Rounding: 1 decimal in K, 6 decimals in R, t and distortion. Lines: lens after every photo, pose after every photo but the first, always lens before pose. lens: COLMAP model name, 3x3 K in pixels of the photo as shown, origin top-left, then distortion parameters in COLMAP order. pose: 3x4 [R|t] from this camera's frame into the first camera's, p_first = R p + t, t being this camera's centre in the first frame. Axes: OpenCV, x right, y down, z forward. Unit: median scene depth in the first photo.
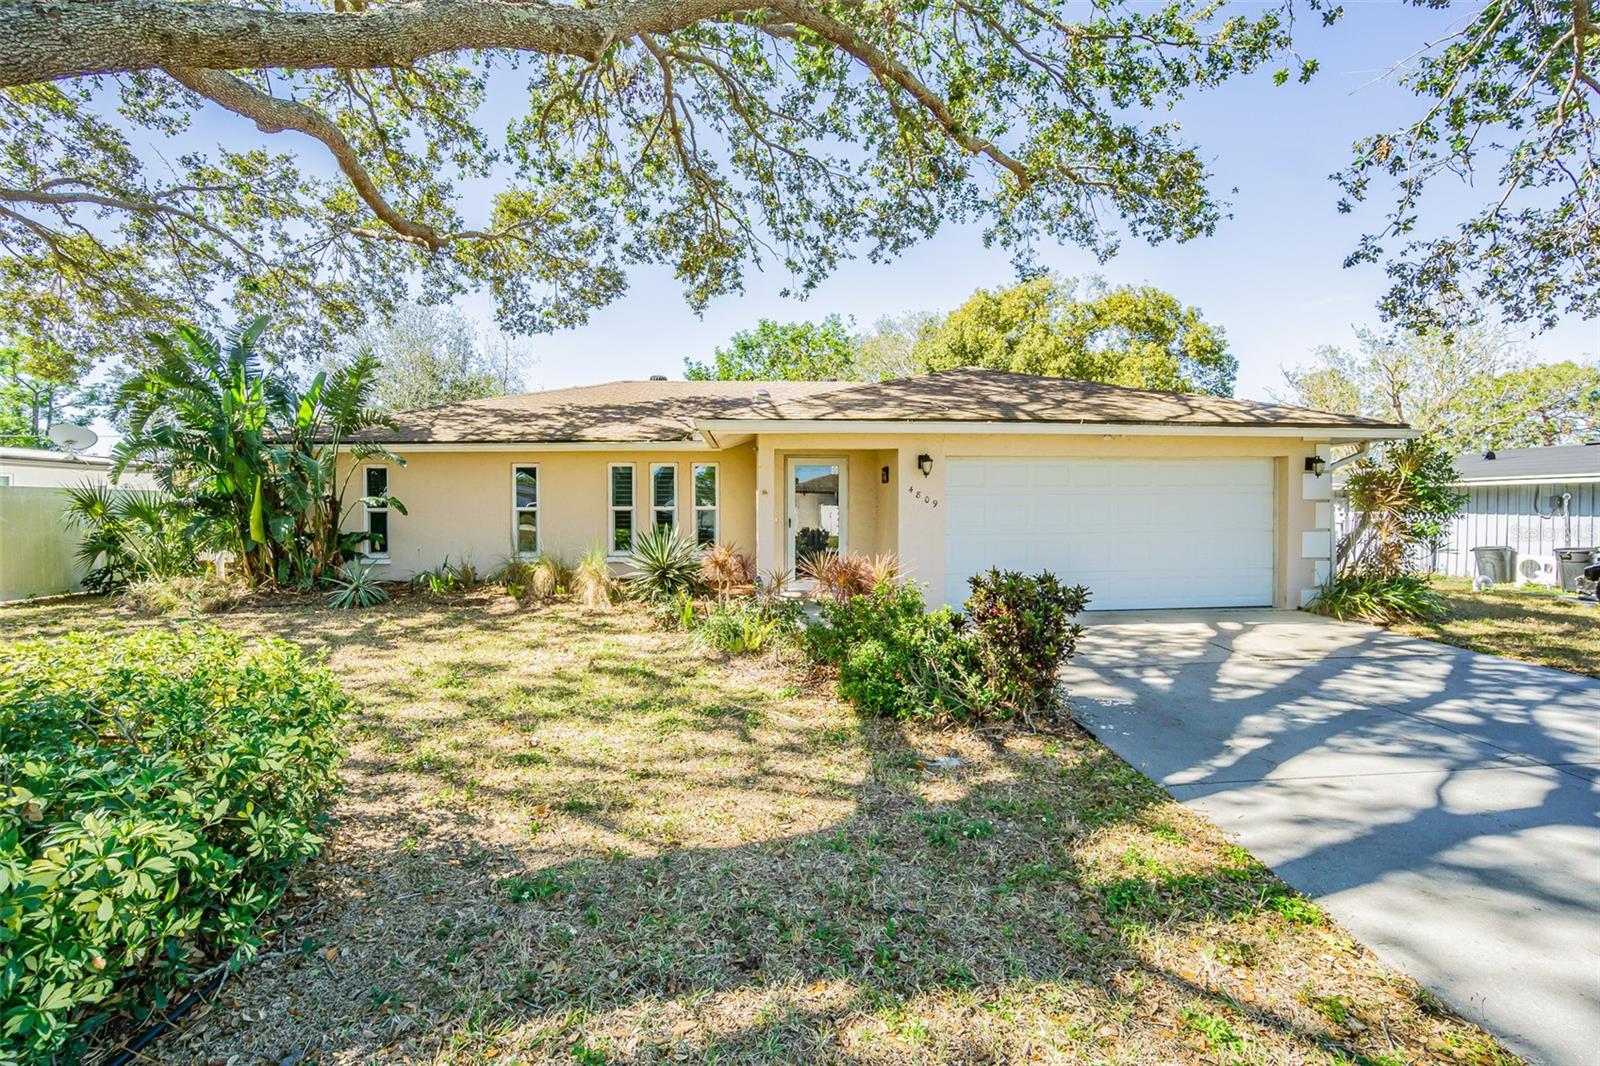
lens RADIAL K [[699.1, 0, 800.2], [0, 699.1, 526.2], [0, 0, 1]] dist [-0.007637, 0.000145]
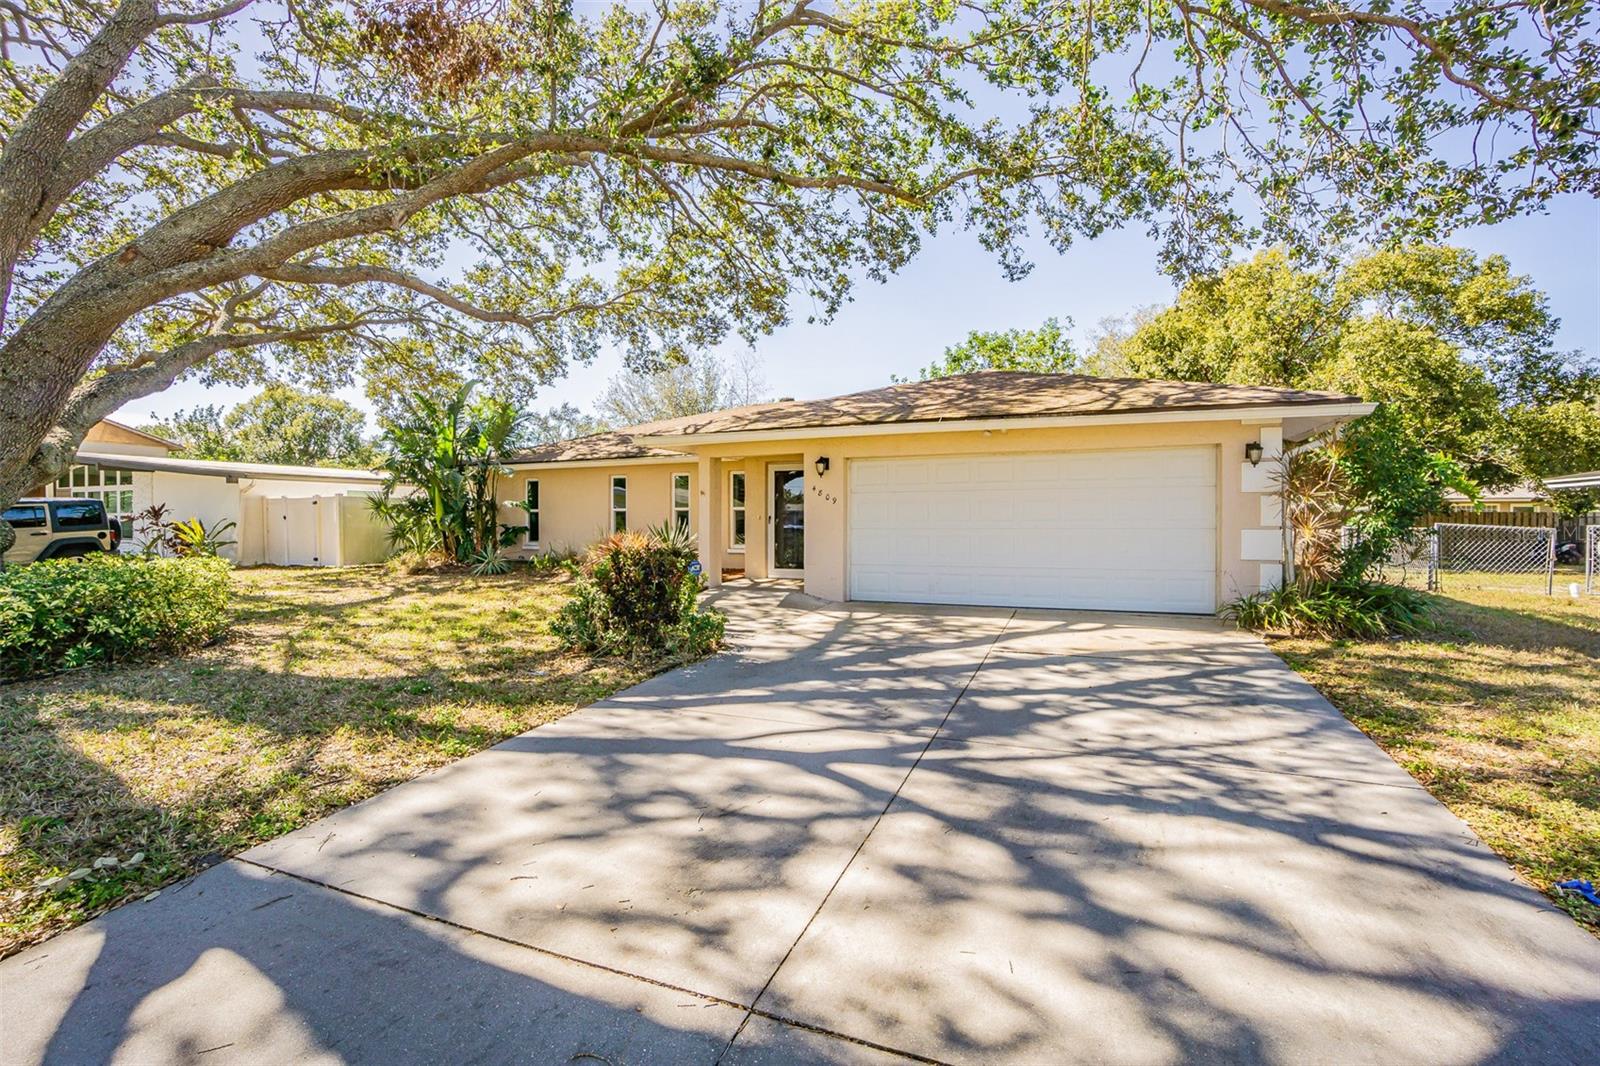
lens RADIAL K [[699.1, 0, 799.2], [0, 699.1, 529.4], [0, 0, 1]] dist [-0.007637, 0.000145]
pose [[0.890462, 0.008743, -0.454973, 0.642551], [-0.015301, 0.999825, -0.010733, 0.024447], [0.454800, 0.016519, 0.890441, -0.005203]]
